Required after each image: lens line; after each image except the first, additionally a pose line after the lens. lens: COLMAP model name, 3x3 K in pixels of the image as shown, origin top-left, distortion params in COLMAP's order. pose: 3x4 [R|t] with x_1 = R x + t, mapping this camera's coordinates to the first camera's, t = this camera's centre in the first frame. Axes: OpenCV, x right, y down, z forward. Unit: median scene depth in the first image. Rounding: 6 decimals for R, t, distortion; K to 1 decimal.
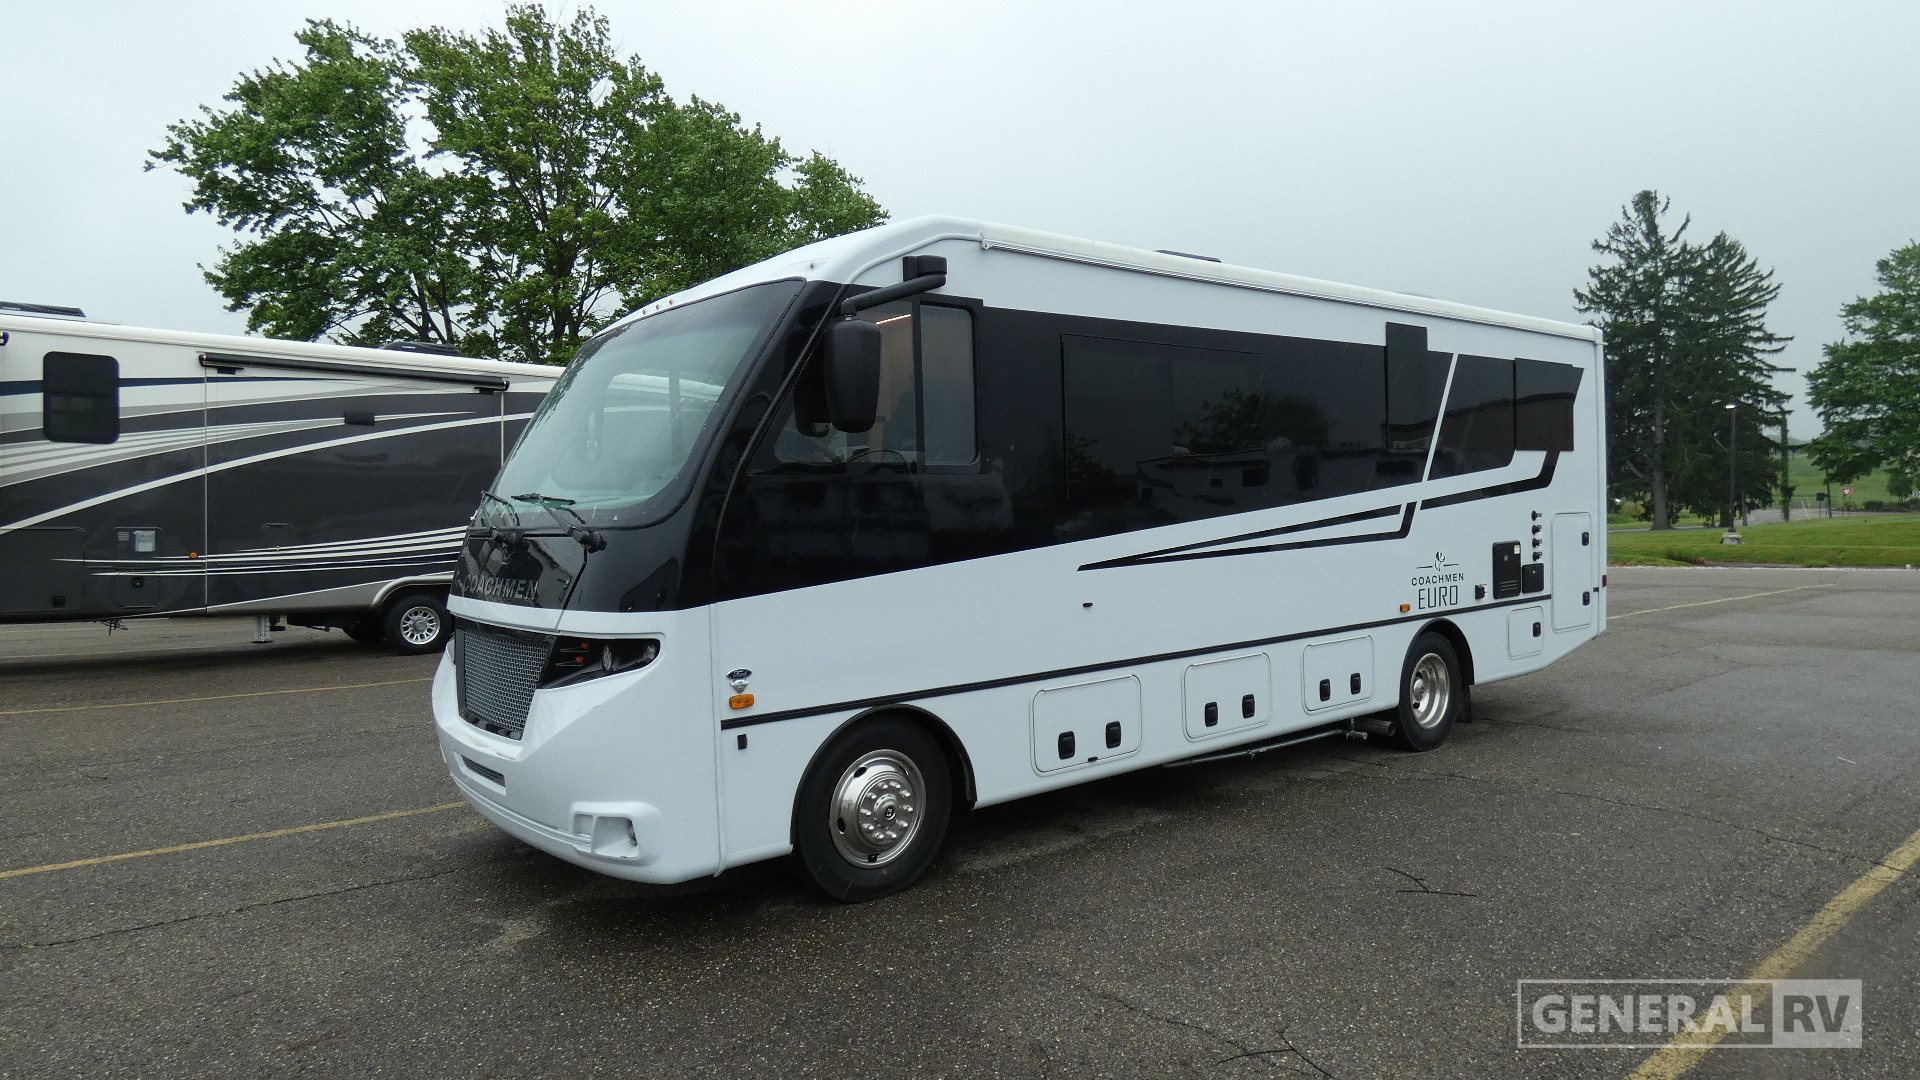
lens RADIAL K [[1149.8, 0, 954.5], [0, 1149.8, 536.2], [0, 0, 1]] dist [-0.009406, 0.004178]
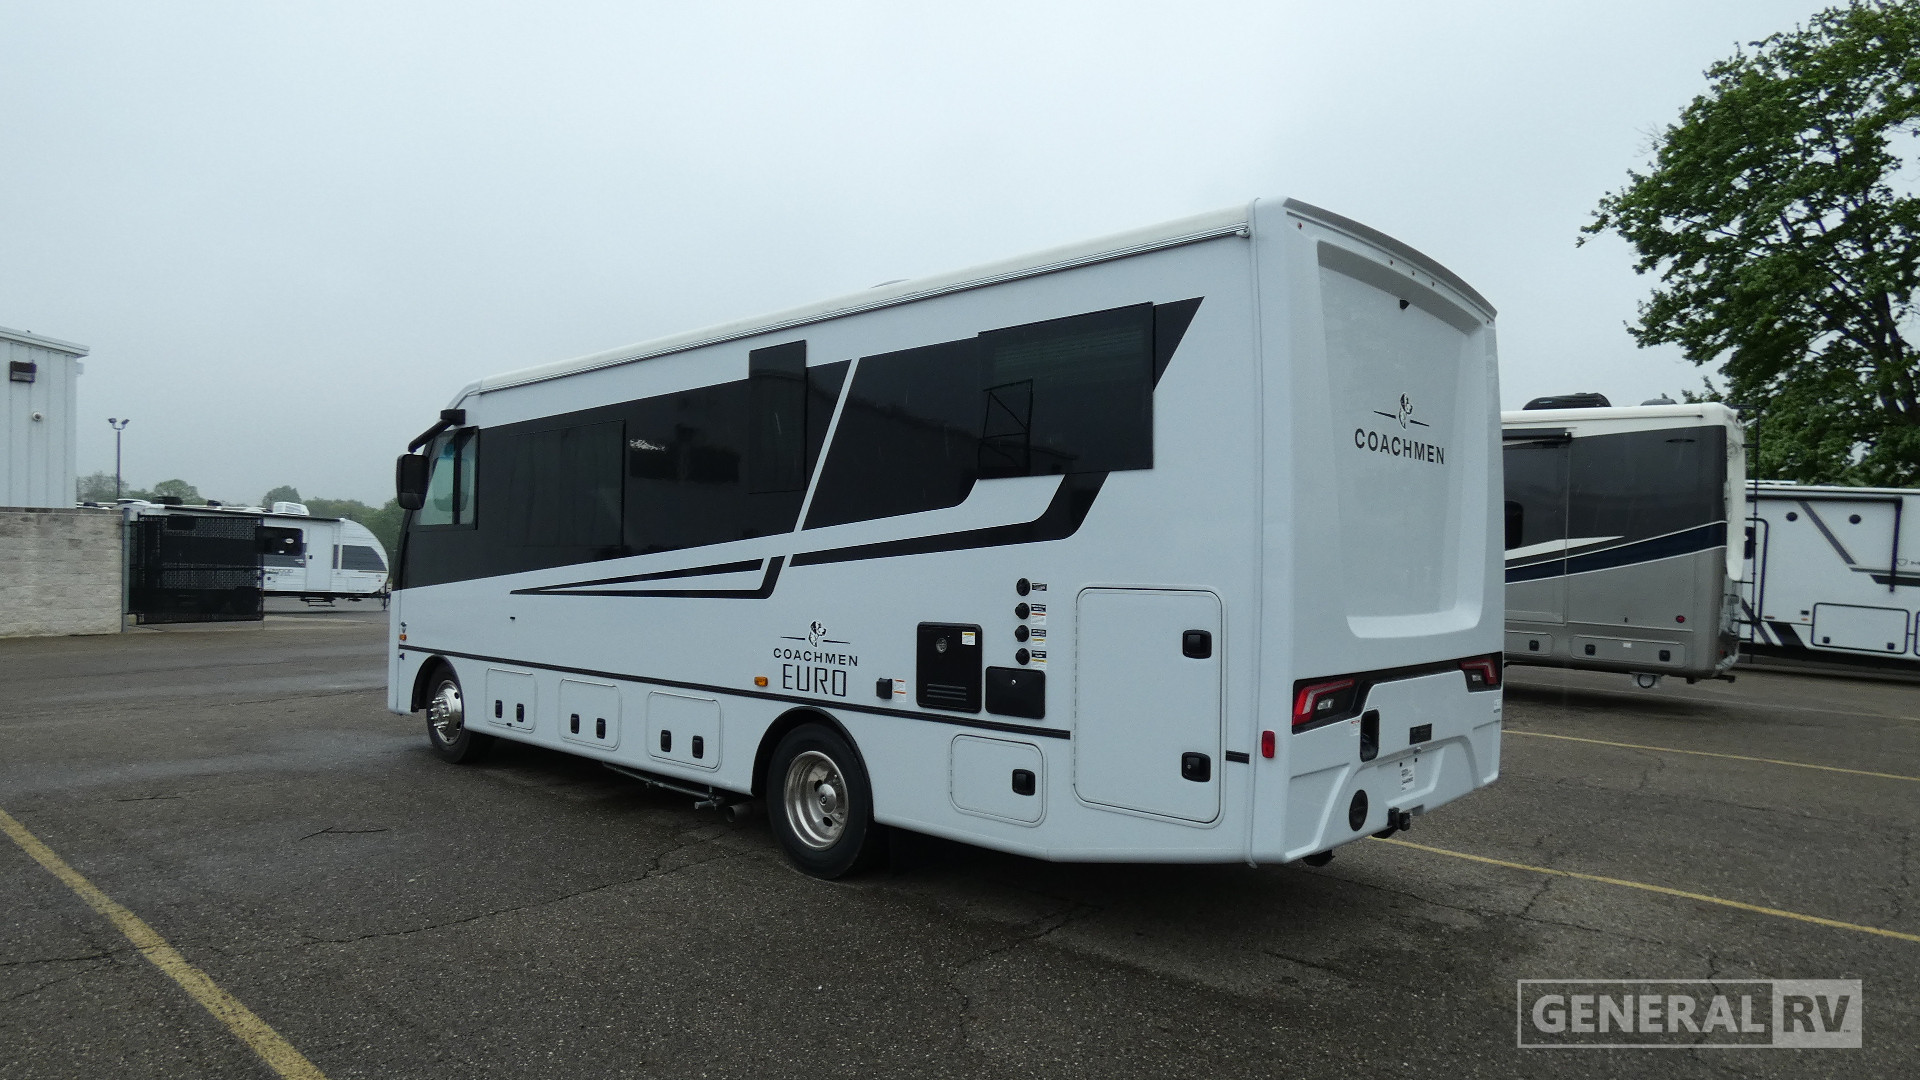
lens RADIAL K [[1149.8, 0, 968.3], [0, 1149.8, 541.0], [0, 0, 1]] dist [-0.009406, 0.004178]
pose [[0.158517, 0.007223, -0.987330, 1.190078], [-0.038006, 0.999277, 0.001209, -0.045283], [0.986624, 0.037333, 0.158677, 0.962881]]
